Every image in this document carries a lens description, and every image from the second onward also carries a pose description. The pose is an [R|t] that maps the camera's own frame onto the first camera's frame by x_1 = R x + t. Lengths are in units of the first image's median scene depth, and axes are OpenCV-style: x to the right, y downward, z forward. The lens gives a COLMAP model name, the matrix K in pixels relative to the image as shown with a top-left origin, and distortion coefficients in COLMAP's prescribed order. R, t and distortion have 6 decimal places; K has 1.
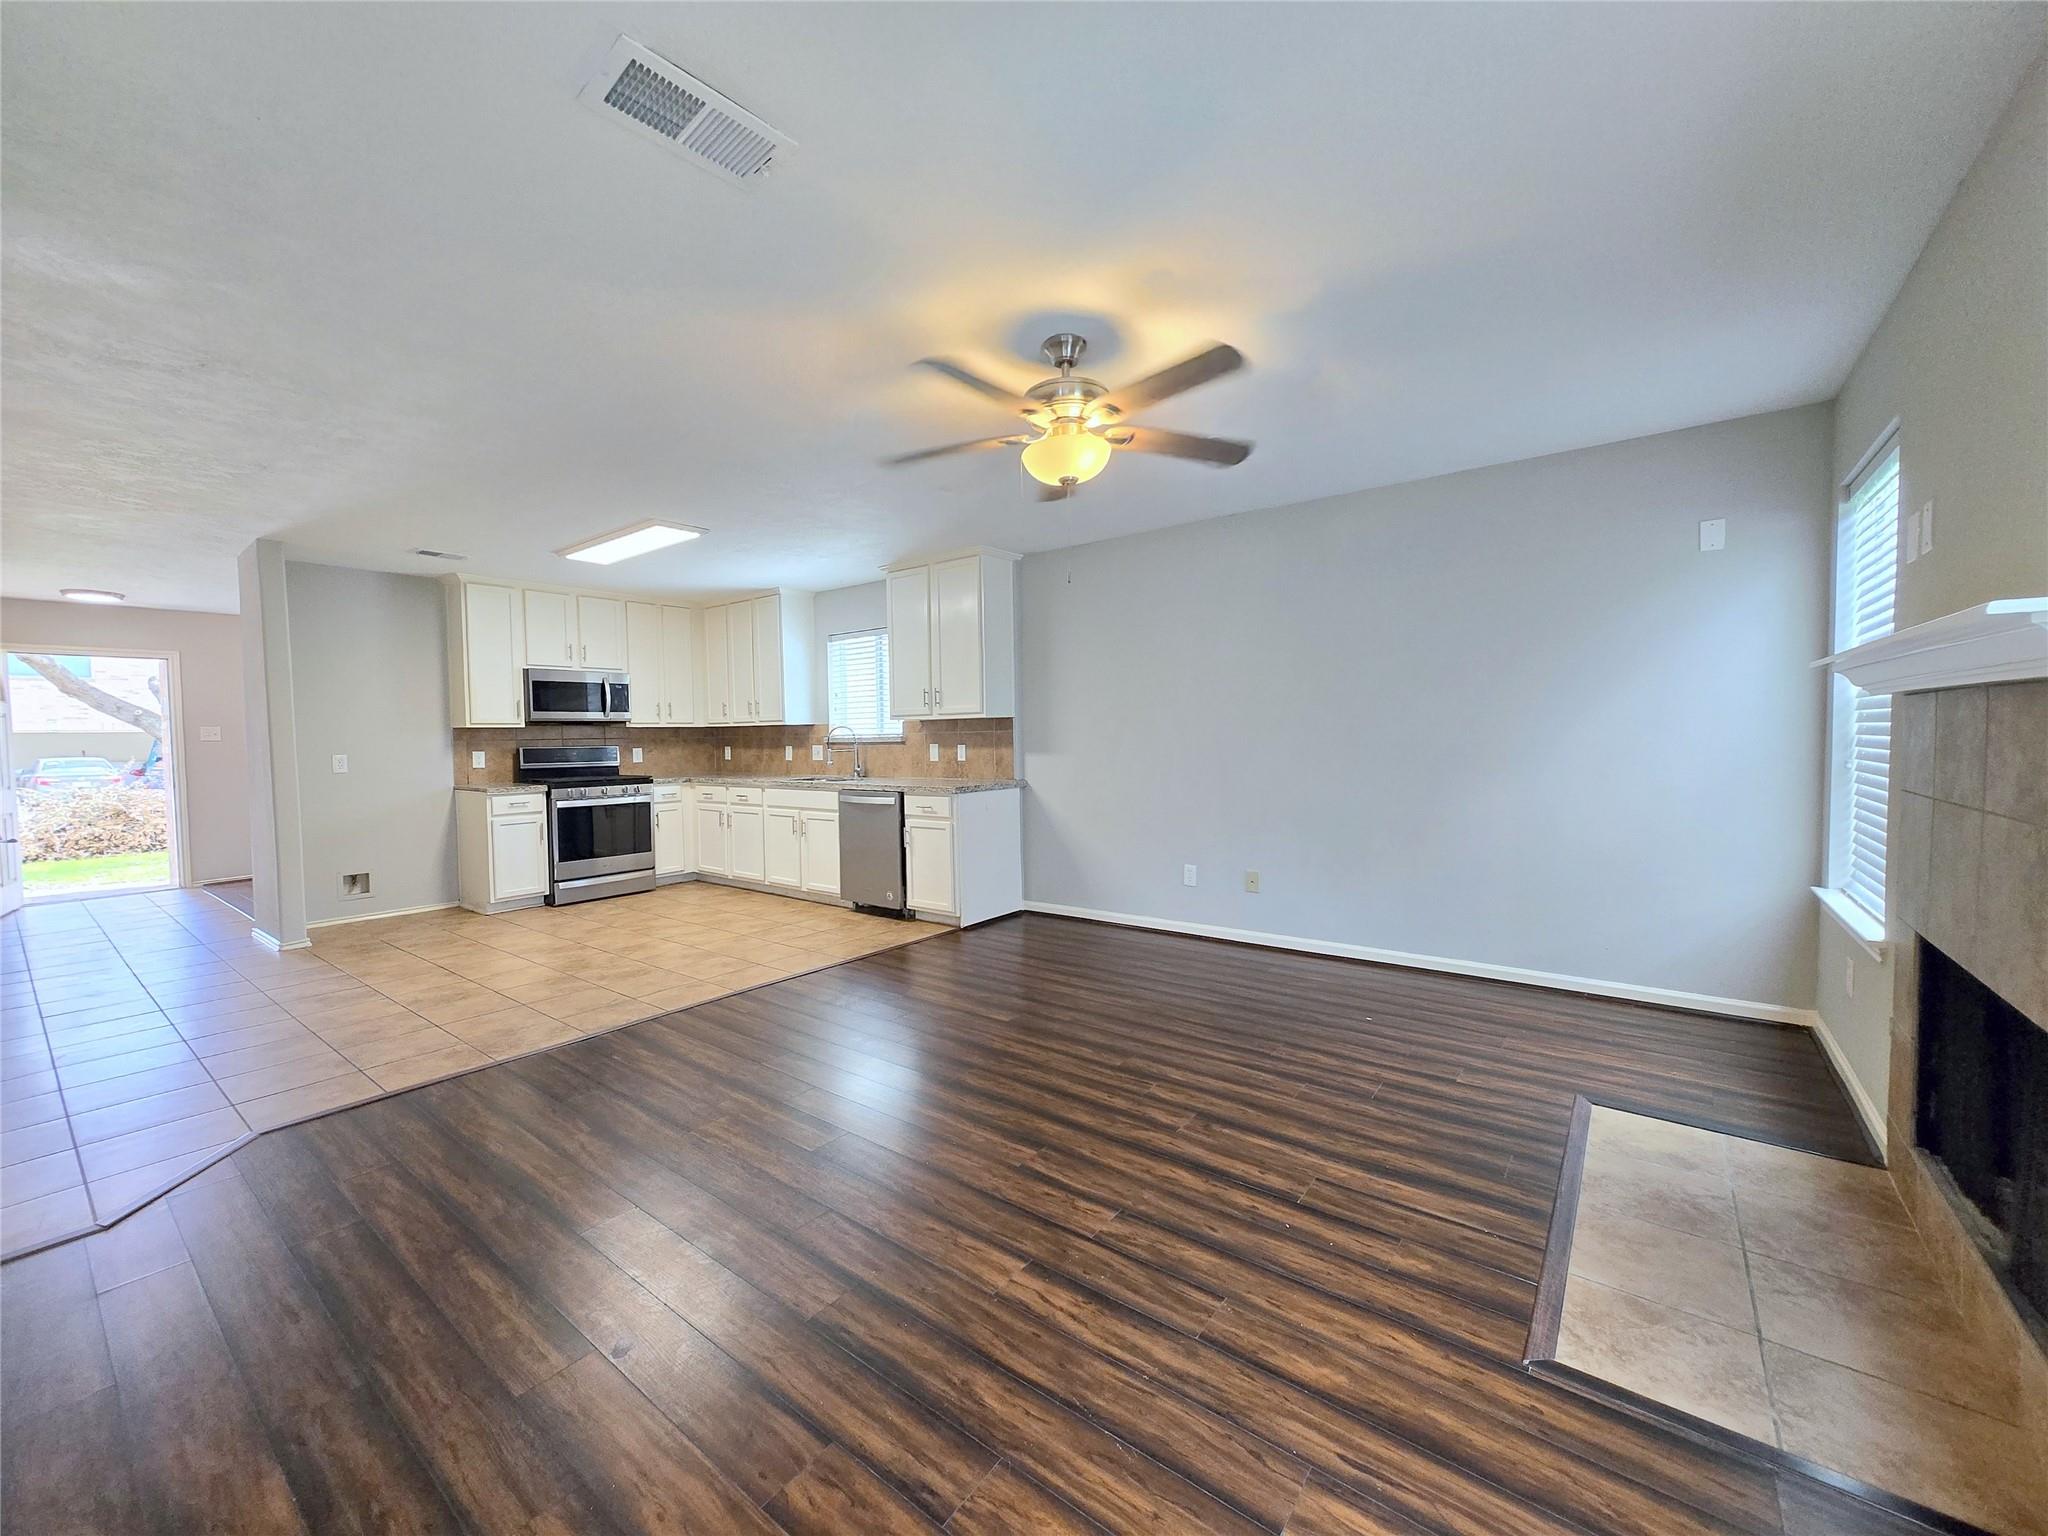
lens RADIAL K [[805.9, 0, 1034.9], [0, 805.9, 763.0], [0, 0, 1]] dist [0.002793, 0.000089]
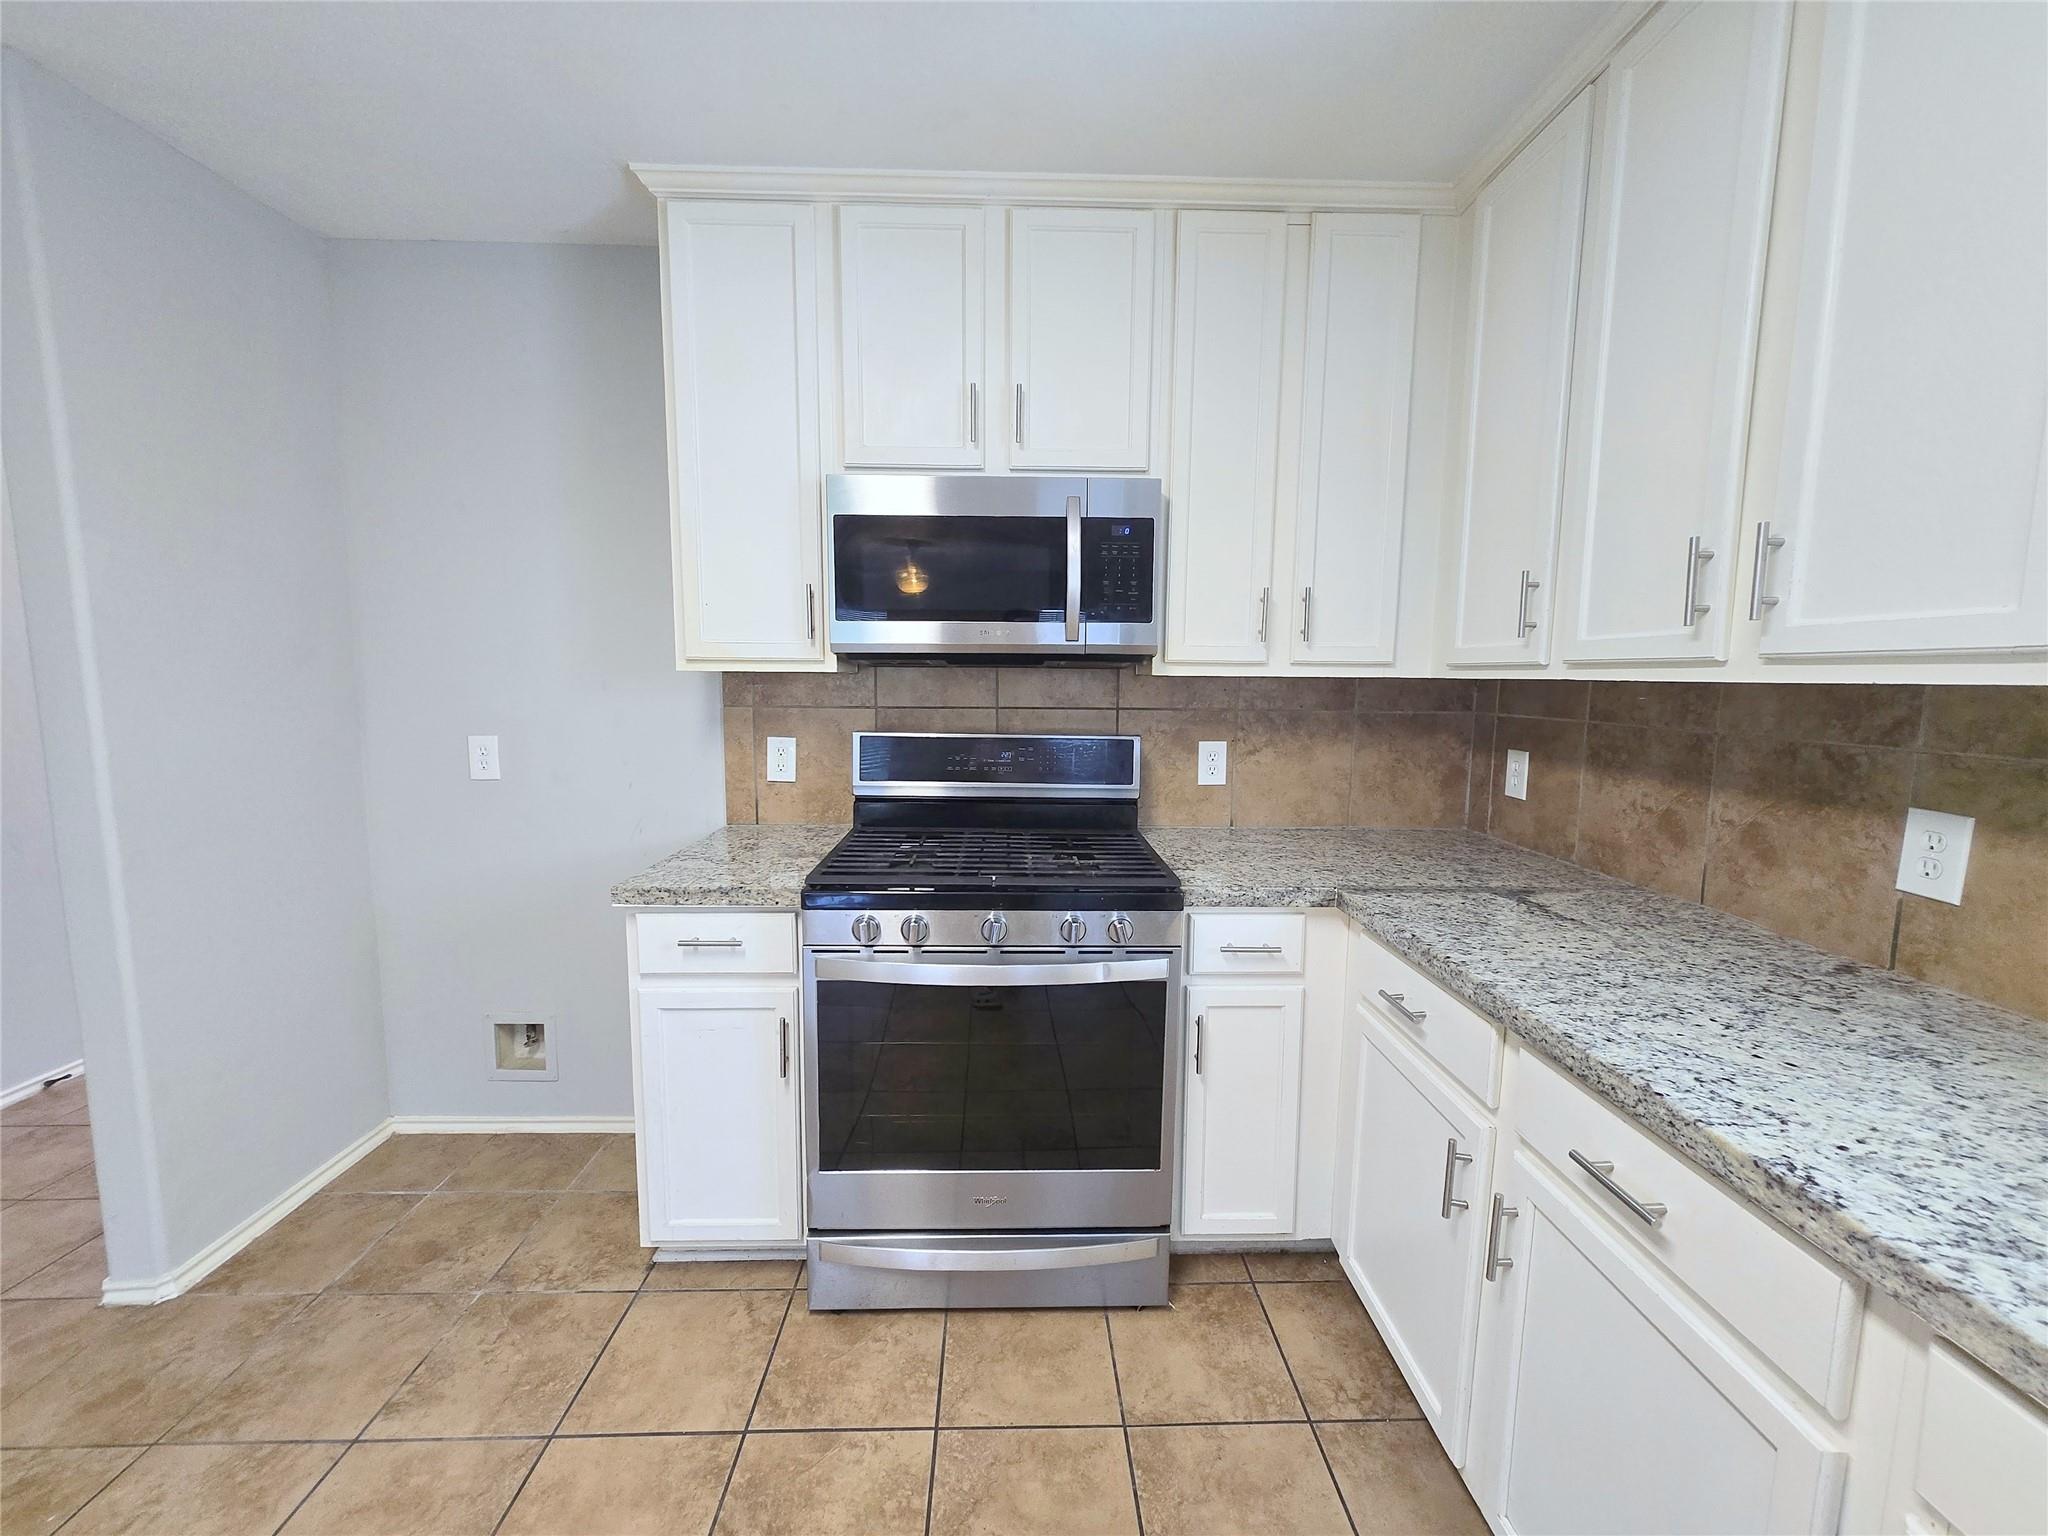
lens RADIAL K [[802.3, 0, 1032.9], [0, 802.3, 766.4], [0, 0, 1]] dist [0.000041, 0.000078]
pose [[0.631118, 0.109606, -0.767904, -0.376928], [-0.046869, 0.993546, 0.103292, -0.048824], [0.774269, -0.029199, 0.632182, 0.957080]]
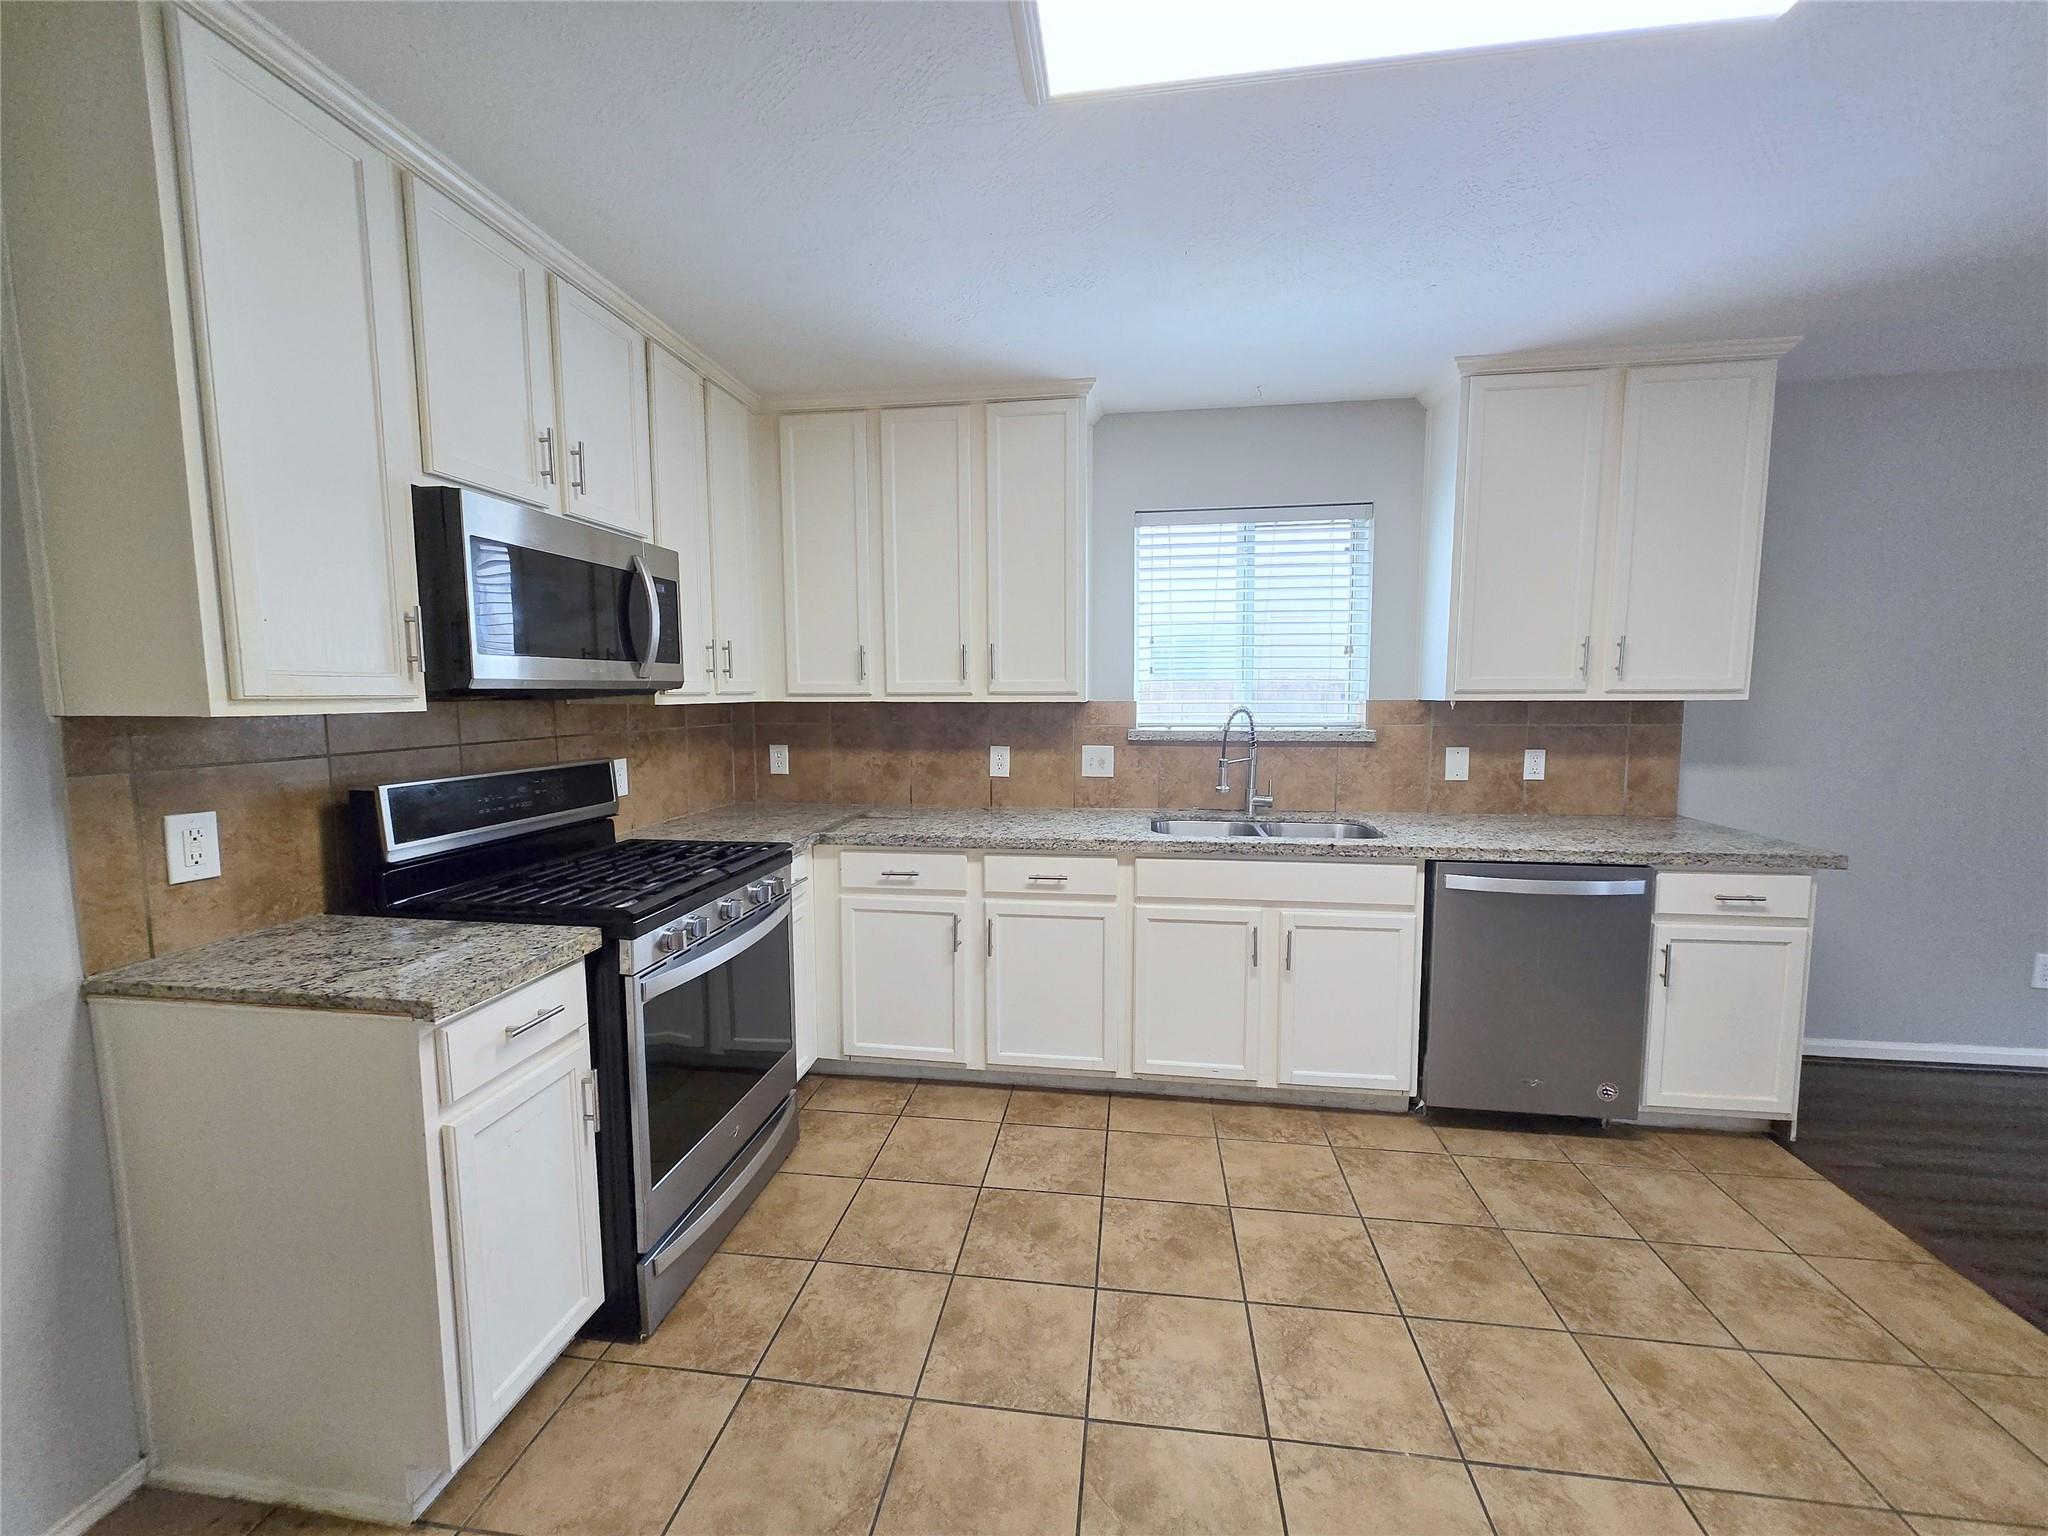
lens RADIAL K [[802.3, 0, 1028.0], [0, 802.3, 766.7], [0, 0, 1]] dist [0.002174, 0.000233]
pose [[0.870504, -0.032811, 0.491066, -0.657392], [0.006125, 0.998420, 0.055854, -0.044246], [-0.492123, -0.045613, 0.869330, 0.748314]]
